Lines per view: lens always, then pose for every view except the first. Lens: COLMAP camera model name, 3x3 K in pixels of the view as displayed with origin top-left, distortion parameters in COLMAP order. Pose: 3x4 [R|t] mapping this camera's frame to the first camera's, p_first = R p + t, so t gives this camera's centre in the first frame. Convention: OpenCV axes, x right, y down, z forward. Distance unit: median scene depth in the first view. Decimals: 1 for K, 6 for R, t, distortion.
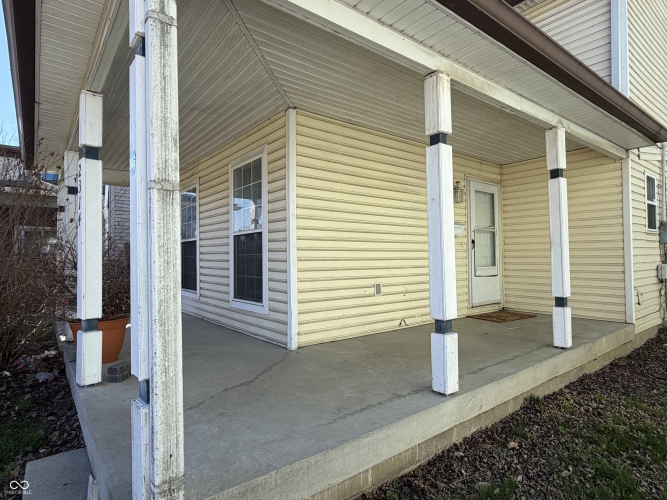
lens RADIAL K [[377.7, 0, 333.5], [0, 377.7, 253.2], [0, 0, 1]] dist [0.002713, -0.001172]
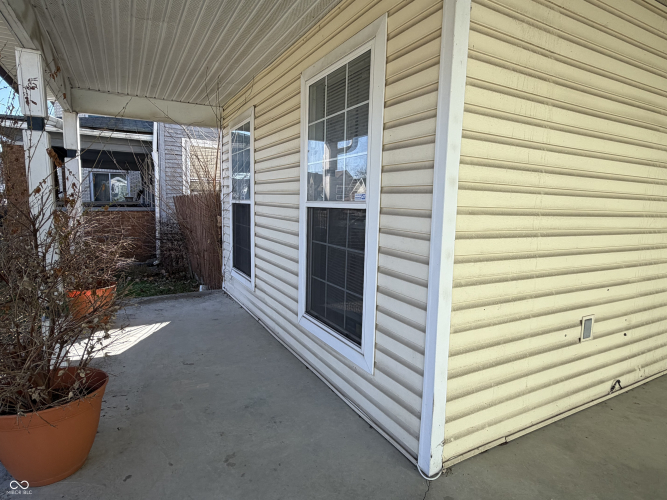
lens RADIAL K [[377.7, 0, 333.5], [0, 377.7, 253.2], [0, 0, 1]] dist [0.002713, -0.001172]
pose [[0.985778, 0.054538, -0.158957, -0.133455], [-0.030880, 0.988554, 0.147673, -0.064290], [0.165191, -0.140664, 0.976179, 0.448423]]
